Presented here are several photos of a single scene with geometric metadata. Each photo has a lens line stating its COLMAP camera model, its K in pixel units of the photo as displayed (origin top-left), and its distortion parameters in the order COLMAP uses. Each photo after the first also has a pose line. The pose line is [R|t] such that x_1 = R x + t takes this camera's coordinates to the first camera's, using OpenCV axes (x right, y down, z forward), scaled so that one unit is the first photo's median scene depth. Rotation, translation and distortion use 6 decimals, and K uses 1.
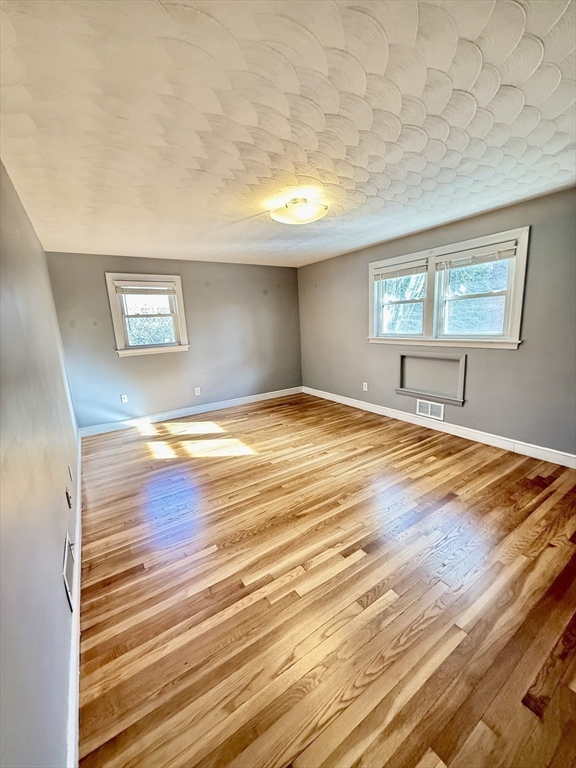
lens RADIAL K [[305.7, 0, 289.9], [0, 305.7, 381.6], [0, 0, 1]] dist [0.000092, 0.000256]
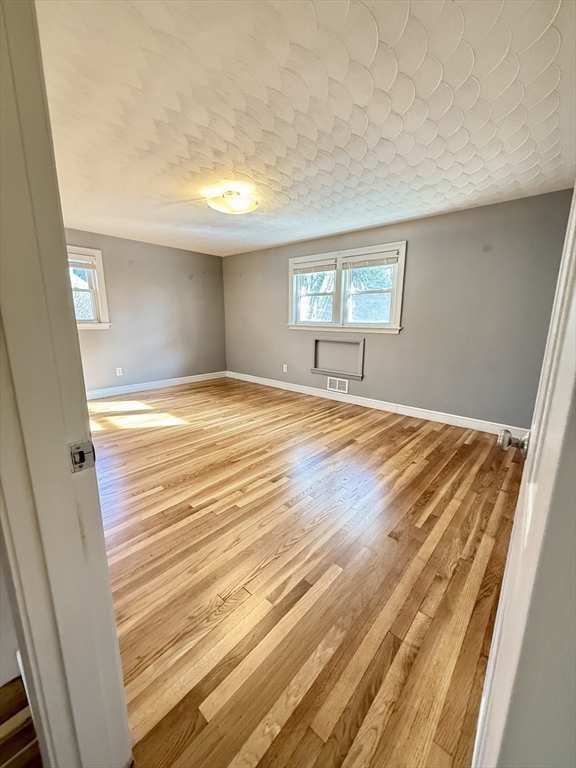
lens RADIAL K [[305.7, 0, 289.9], [0, 305.7, 381.6], [0, 0, 1]] dist [0.000092, 0.000256]
pose [[0.963999, 0.002286, 0.265894, -0.066893], [-0.003417, 0.999987, 0.003791, 0.111794], [-0.265882, -0.004563, 0.963995, -0.169135]]
